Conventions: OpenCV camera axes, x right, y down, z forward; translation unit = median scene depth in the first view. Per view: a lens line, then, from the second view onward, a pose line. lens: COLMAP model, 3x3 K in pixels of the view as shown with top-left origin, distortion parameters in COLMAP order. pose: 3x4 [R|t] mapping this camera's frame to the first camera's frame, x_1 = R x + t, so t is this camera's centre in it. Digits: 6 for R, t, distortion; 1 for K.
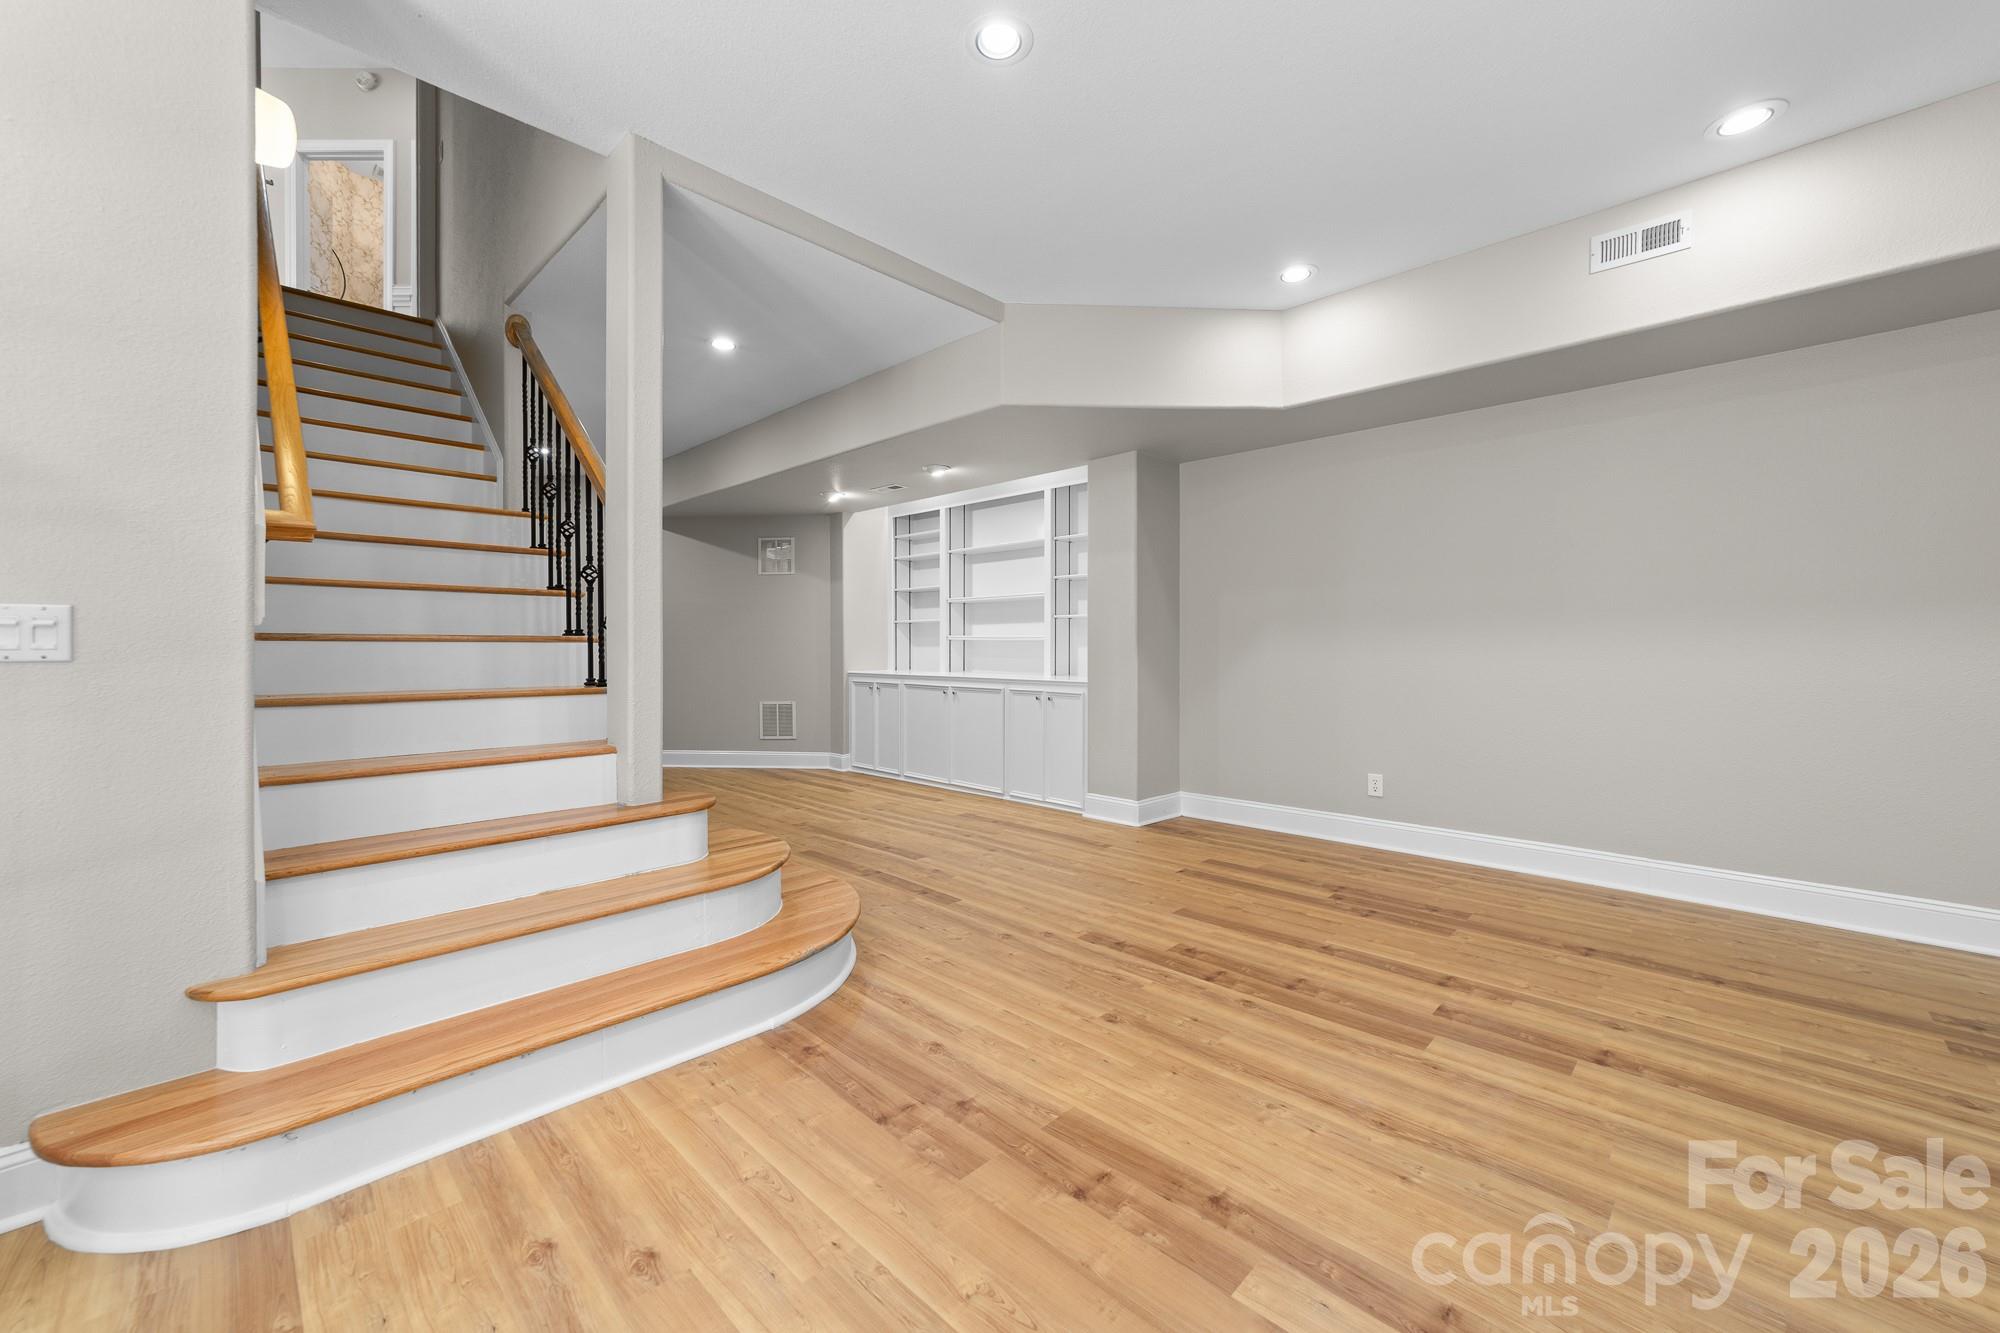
lens RADIAL K [[769.4, 0, 1000.0], [0, 769.4, 666.5], [0, 0, 1]] dist [-0.000440, 0.000229]
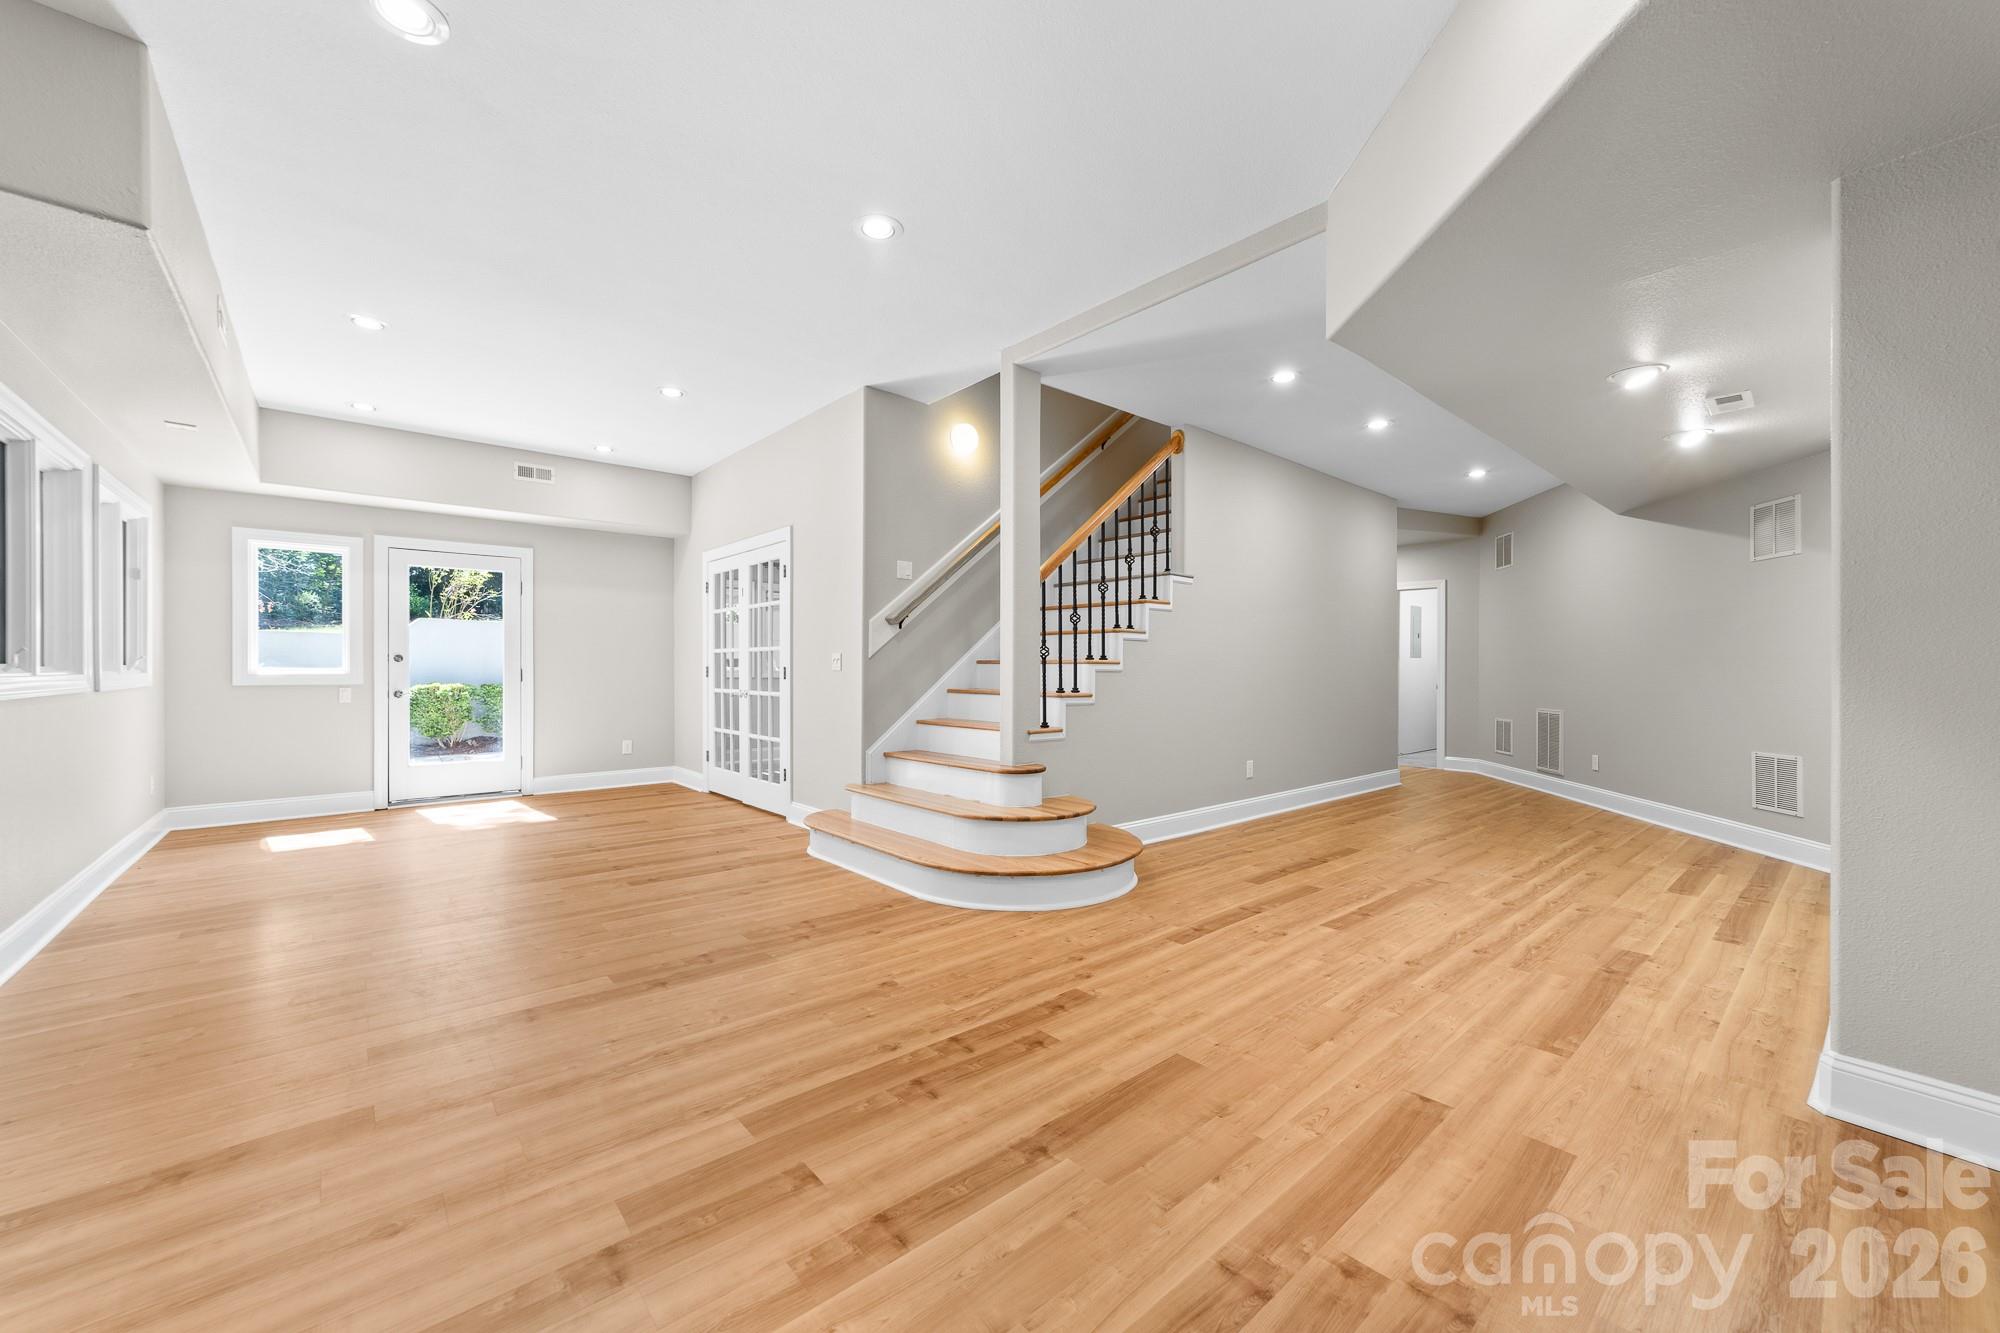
lens RADIAL K [[772.7, 0, 1000.0], [0, 772.7, 666.5], [0, 0, 1]] dist [-0.000193, -0.000138]
pose [[-0.086359, -0.006176, -0.996245, 1.143096], [-0.023977, 0.999704, -0.004119, -0.024140], [0.995976, 0.023531, -0.086482, 1.099797]]
